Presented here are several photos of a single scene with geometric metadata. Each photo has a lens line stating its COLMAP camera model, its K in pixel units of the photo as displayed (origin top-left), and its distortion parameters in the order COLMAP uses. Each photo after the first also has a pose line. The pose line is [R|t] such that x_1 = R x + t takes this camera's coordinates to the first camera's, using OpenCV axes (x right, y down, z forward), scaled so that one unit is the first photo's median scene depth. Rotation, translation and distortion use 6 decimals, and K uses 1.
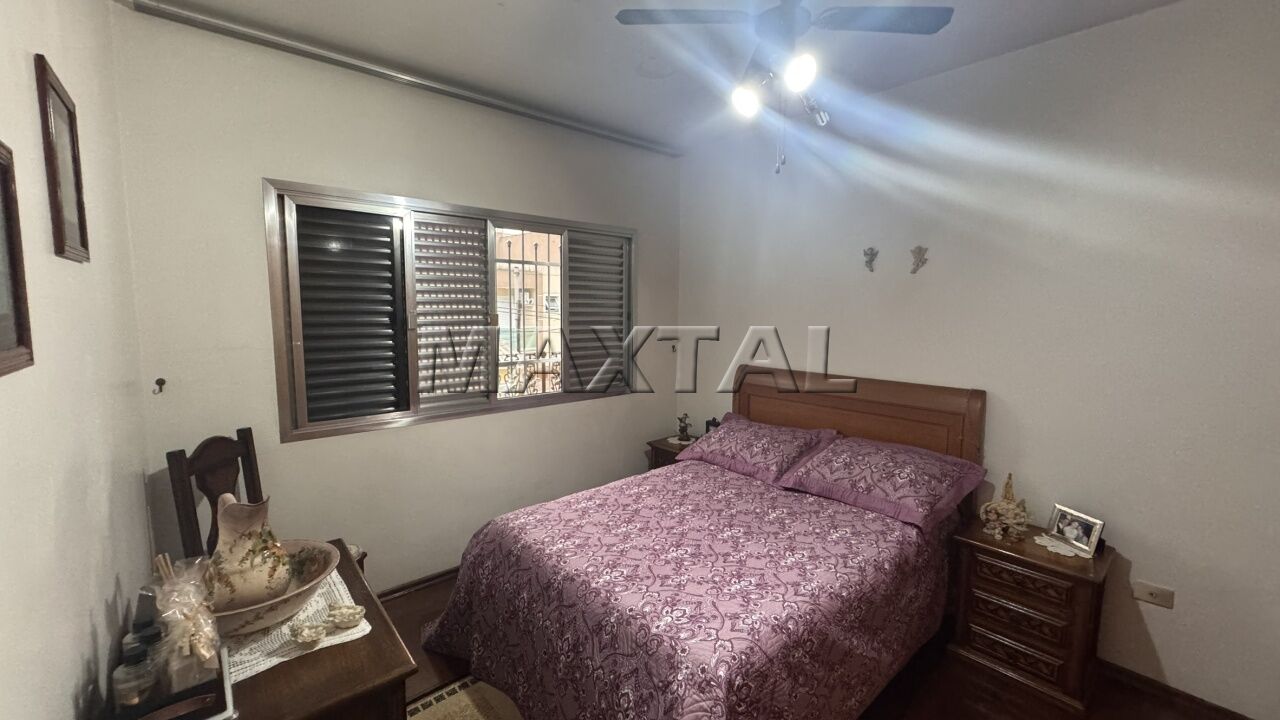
lens RADIAL K [[511.6, 0, 647.4], [0, 511.6, 363.2], [0, 0, 1]] dist [0.000187, -0.000081]
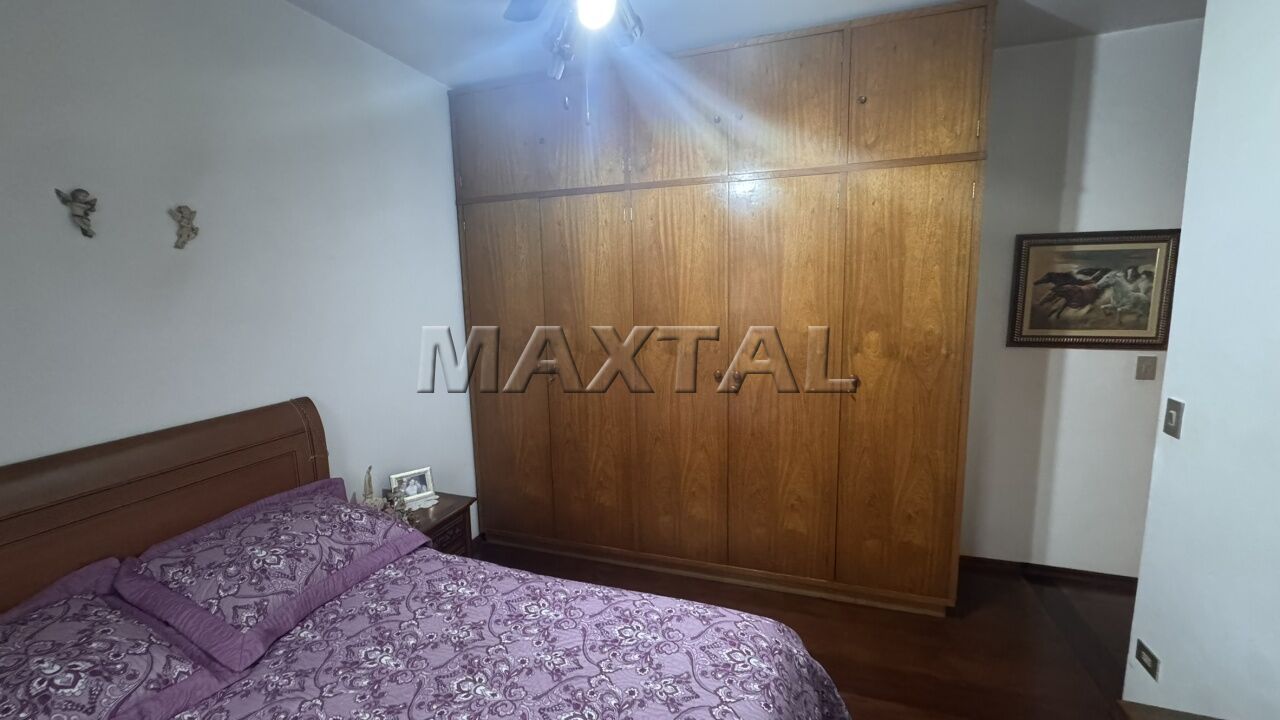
lens RADIAL K [[511.6, 0, 635.6], [0, 511.6, 359.6], [0, 0, 1]] dist [0.000187, -0.000081]
pose [[-0.478314, -0.122109, 0.869658, -0.372371], [0.117689, 0.972440, 0.201270, -0.125477], [-0.870267, 0.198619, -0.450761, 0.994858]]
